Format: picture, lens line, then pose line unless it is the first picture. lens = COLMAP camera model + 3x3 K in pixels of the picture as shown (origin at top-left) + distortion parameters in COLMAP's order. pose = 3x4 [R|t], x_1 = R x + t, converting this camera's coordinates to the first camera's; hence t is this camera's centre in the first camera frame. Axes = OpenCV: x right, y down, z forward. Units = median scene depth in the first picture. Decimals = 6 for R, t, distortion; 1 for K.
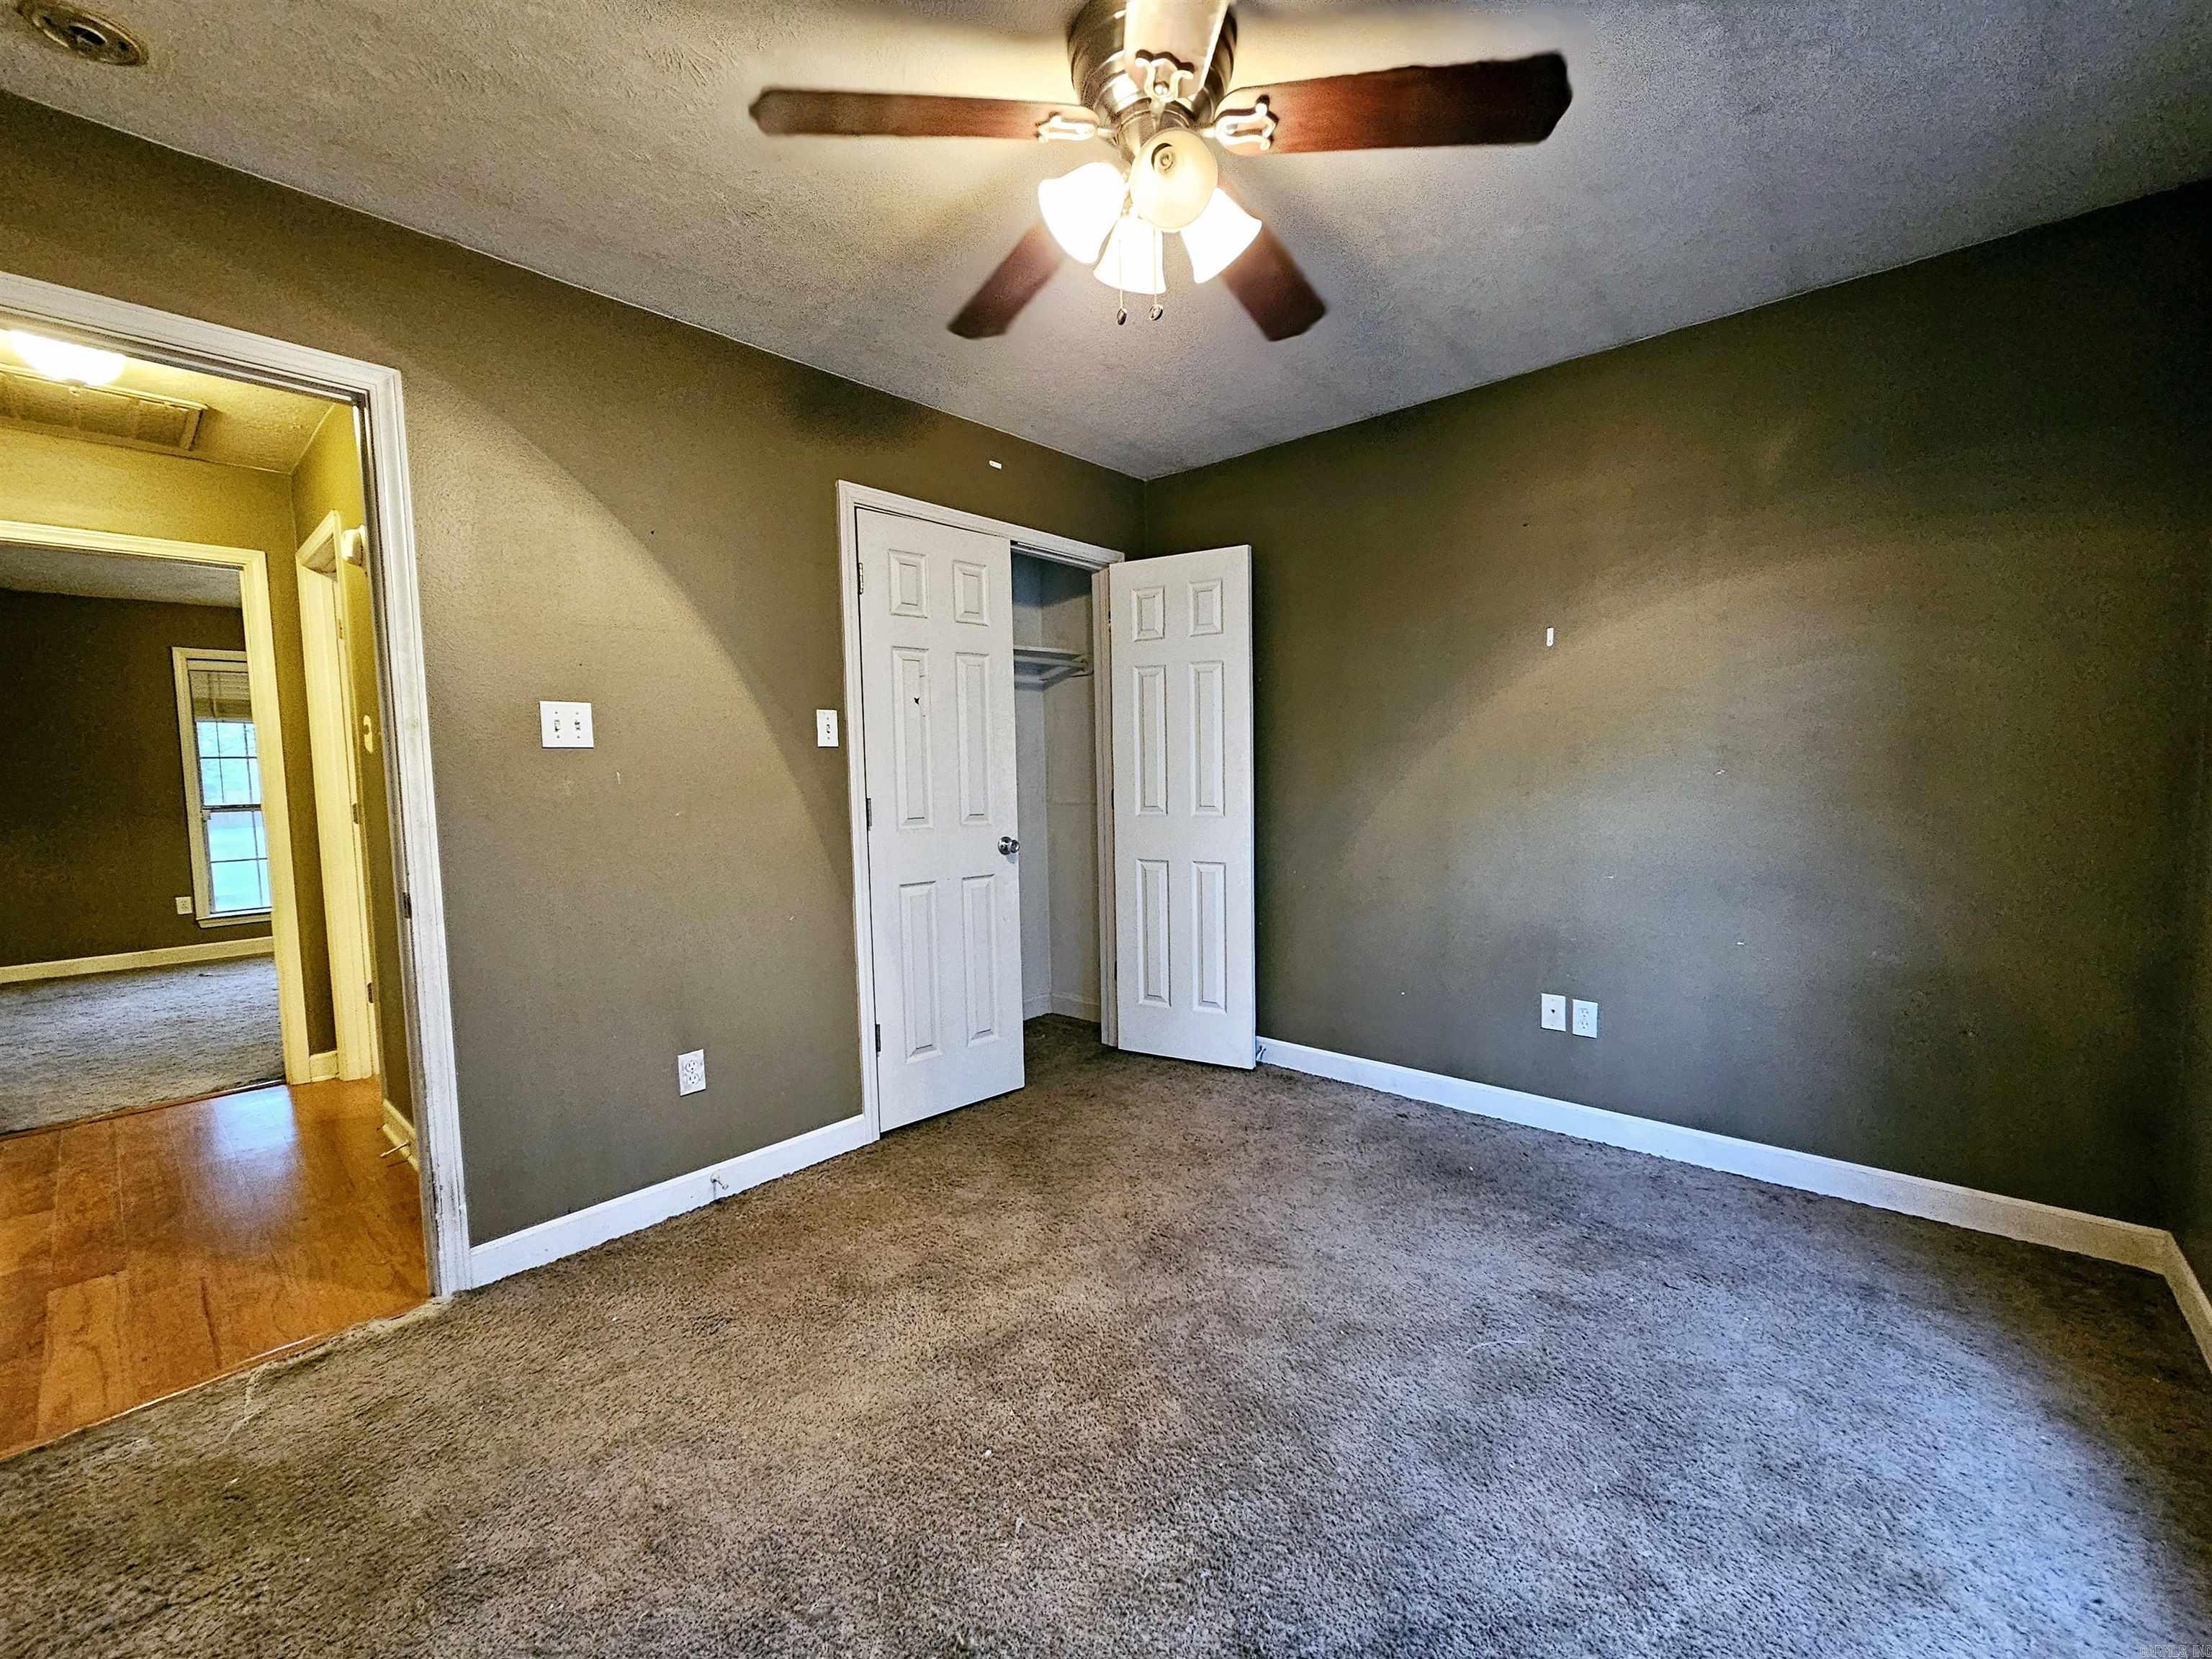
lens RADIAL K [[907.7, 0, 1107.9], [0, 907.7, 824.0], [0, 0, 1]] dist [-0.002310, 0.000844]
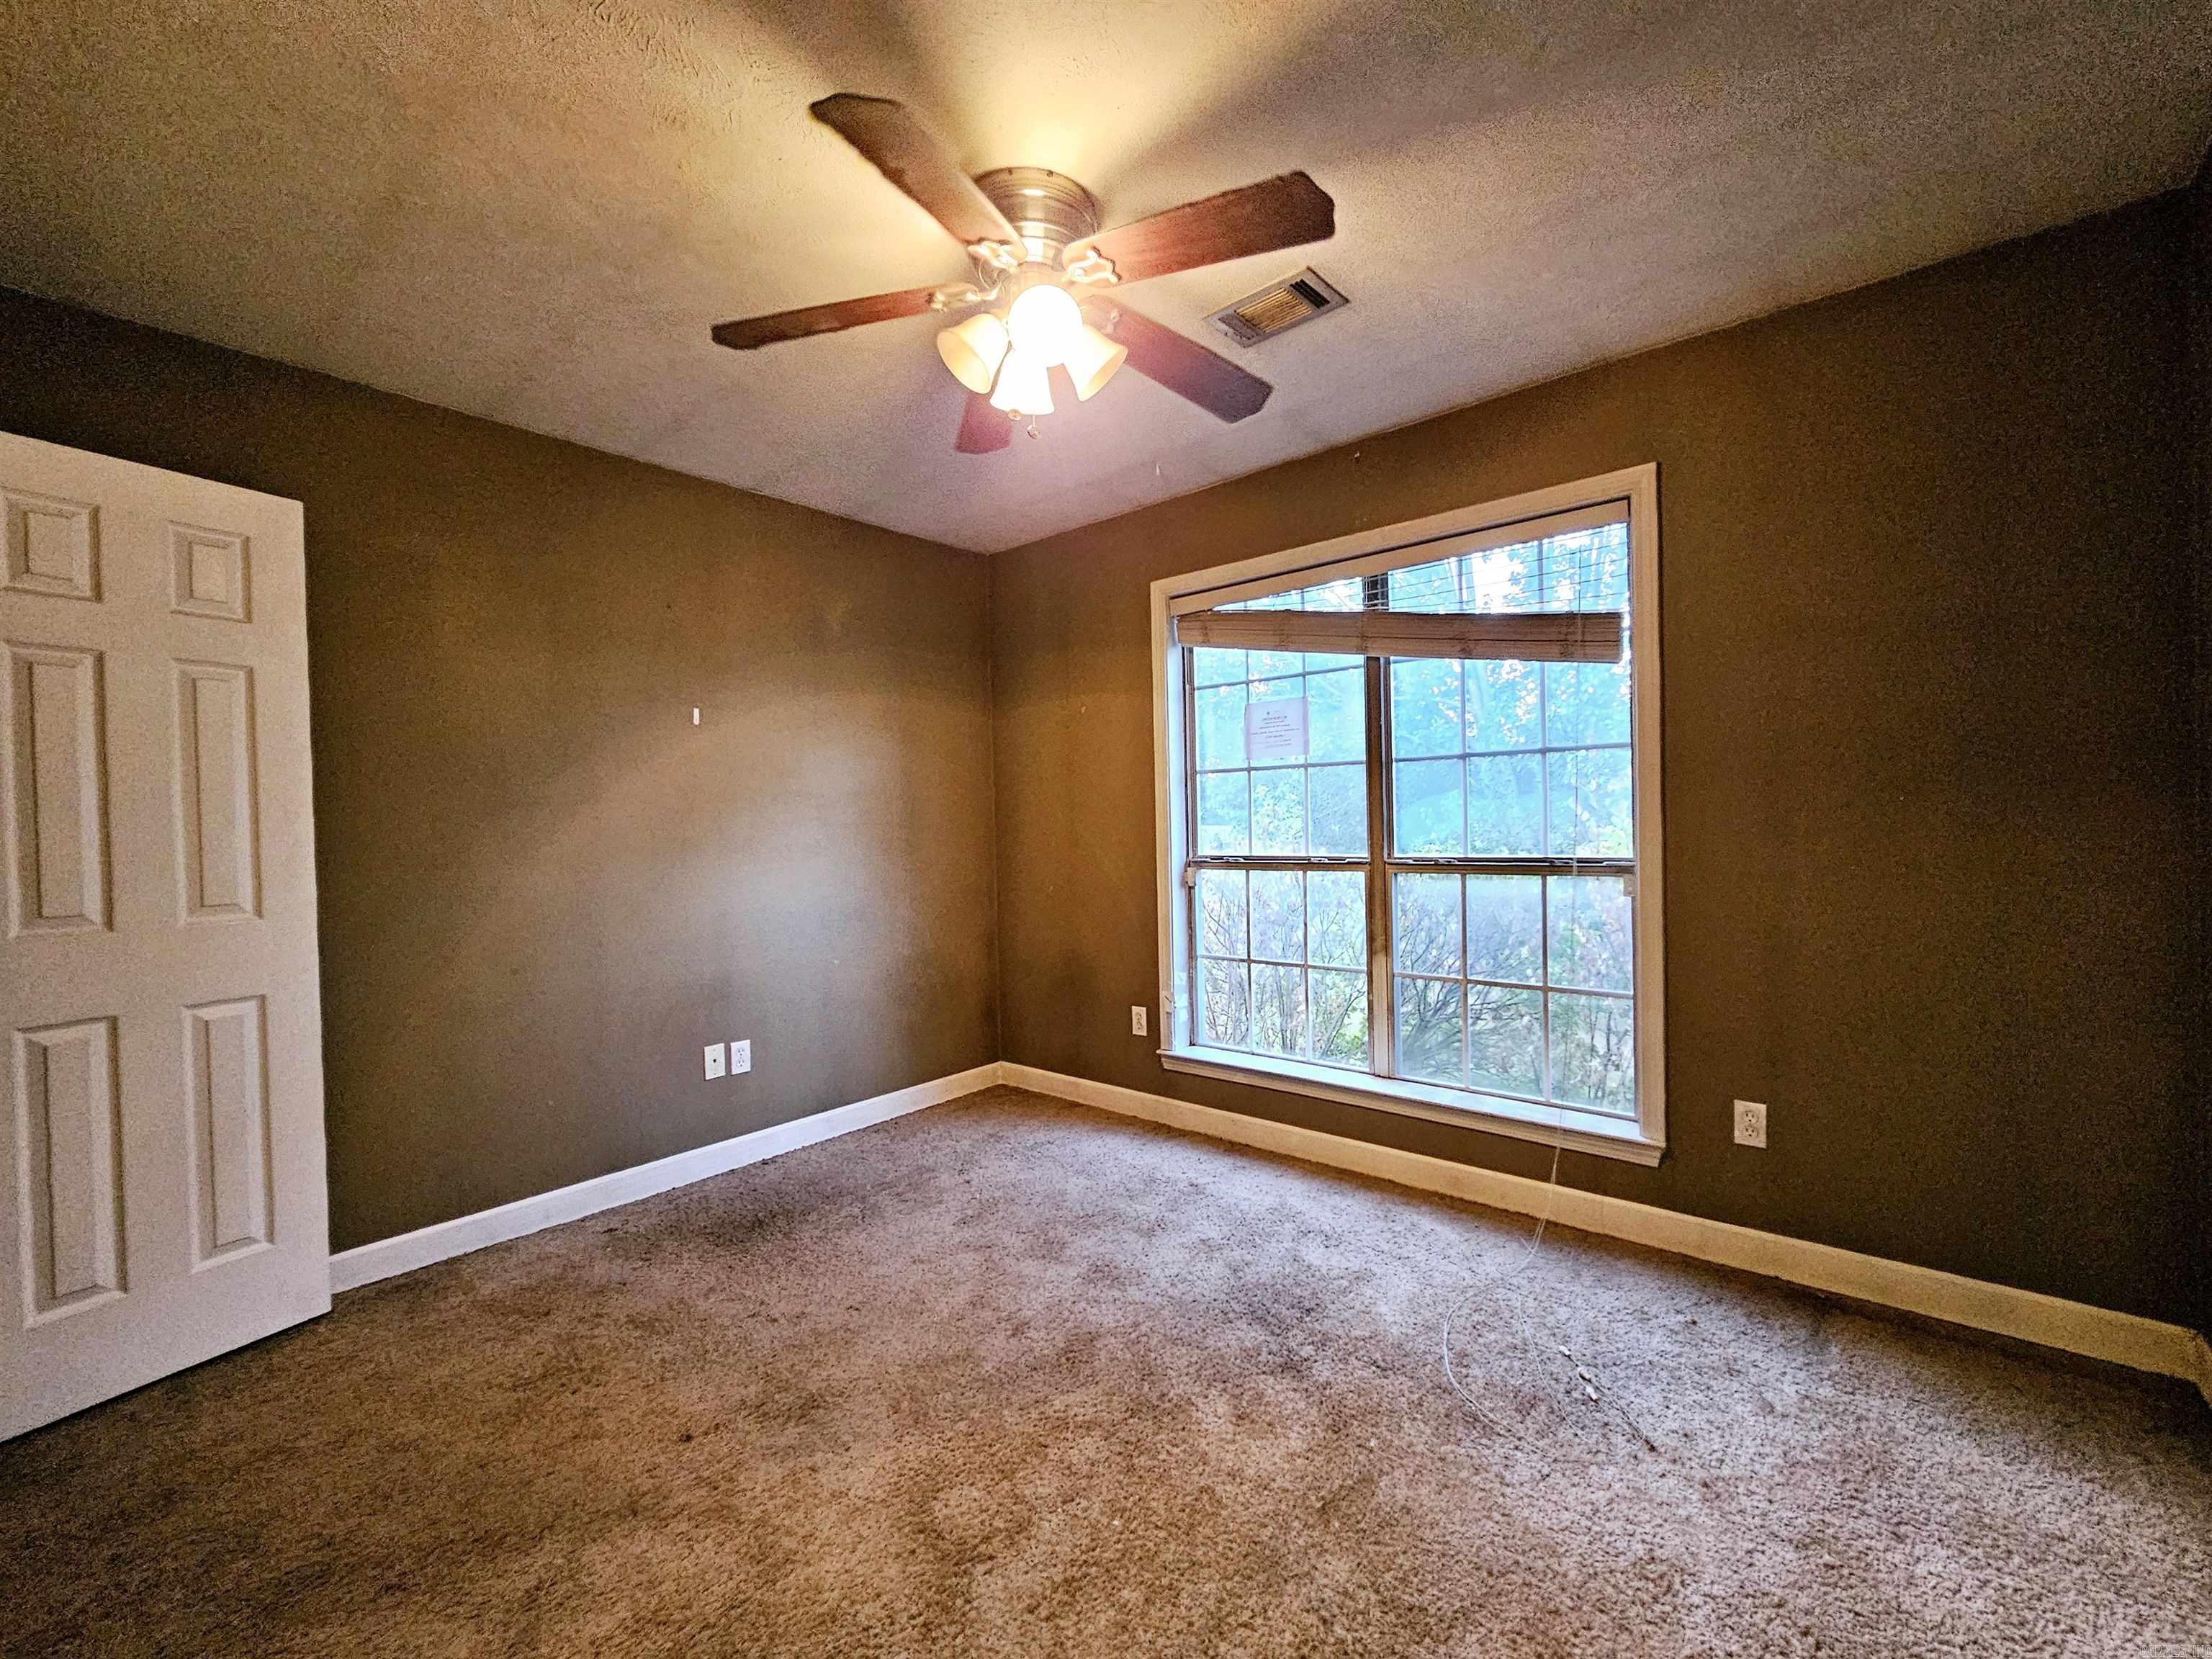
lens RADIAL K [[907.7, 0, 1116.9], [0, 907.7, 819.1], [0, 0, 1]] dist [-0.002310, 0.000844]
pose [[-0.030279, 0.025375, 0.999219, -0.634222], [0.088949, 0.995780, -0.022592, -0.012950], [-0.995576, 0.088195, -0.032409, 0.556024]]
